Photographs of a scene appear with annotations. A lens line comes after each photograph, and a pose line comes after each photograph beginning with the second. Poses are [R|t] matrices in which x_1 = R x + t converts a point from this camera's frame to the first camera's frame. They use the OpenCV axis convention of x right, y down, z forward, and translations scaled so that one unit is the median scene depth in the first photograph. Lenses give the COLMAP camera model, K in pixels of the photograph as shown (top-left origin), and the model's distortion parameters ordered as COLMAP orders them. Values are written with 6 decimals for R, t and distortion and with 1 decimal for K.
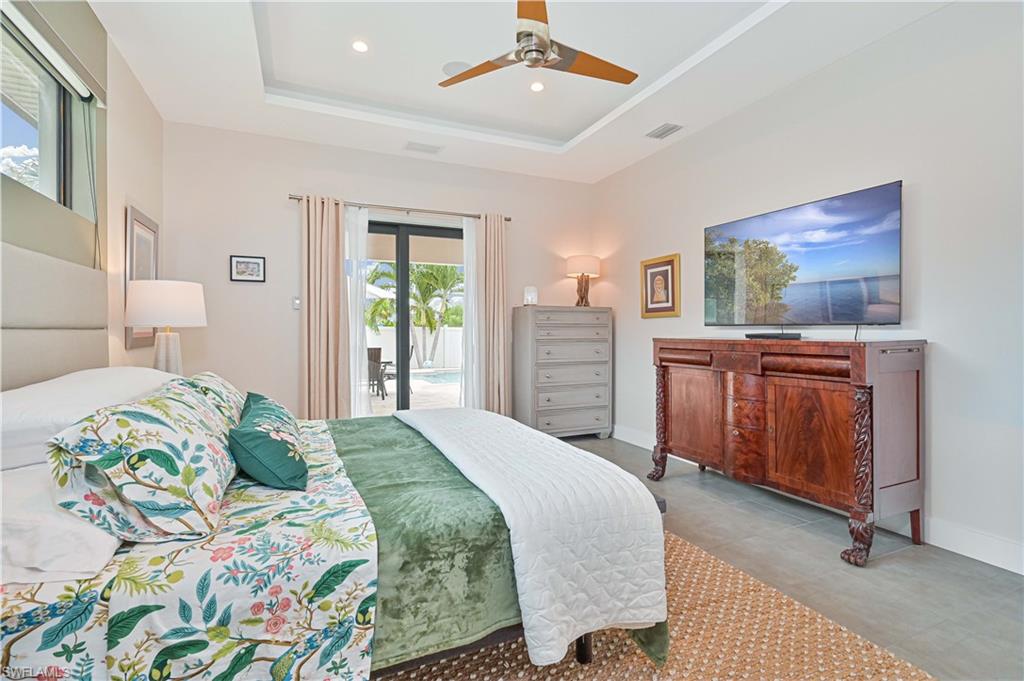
lens RADIAL K [[476.3, 0, 509.1], [0, 476.3, 325.1], [0, 0, 1]] dist [0.000108, 0.000040]
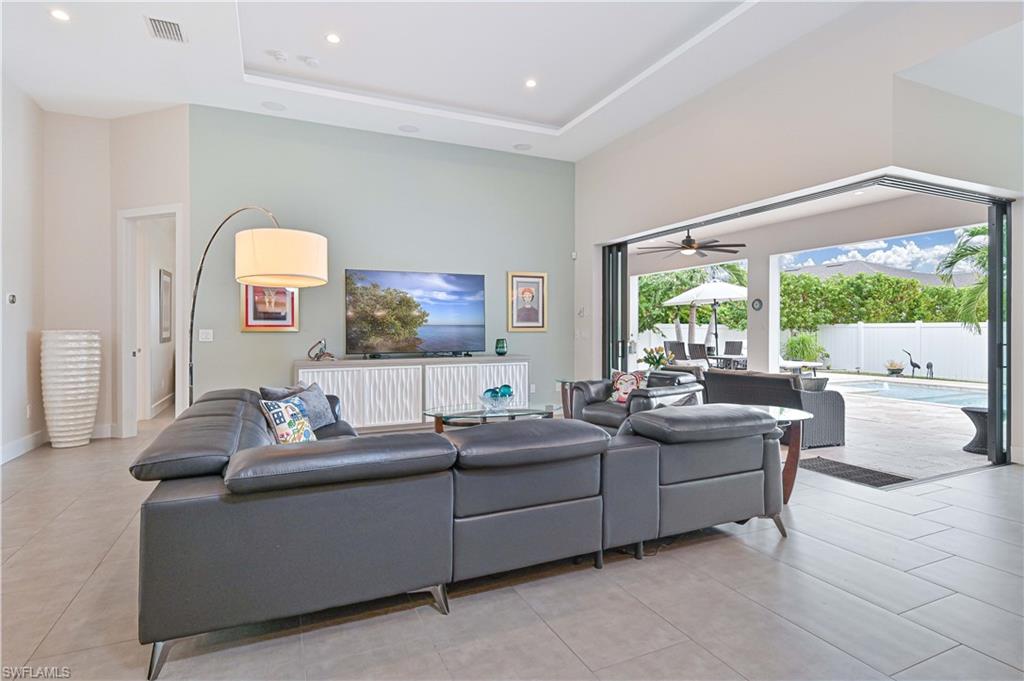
lens RADIAL K [[528.5, 0, 511.7], [0, 528.5, 331.0], [0, 0, 1]] dist [-0.000493, -0.001151]
pose [[-0.011272, 0.000068, 0.999936, -1.048054], [-0.002918, 0.999996, -0.000101, -0.067950], [-0.999932, -0.002919, -0.011271, 0.753560]]
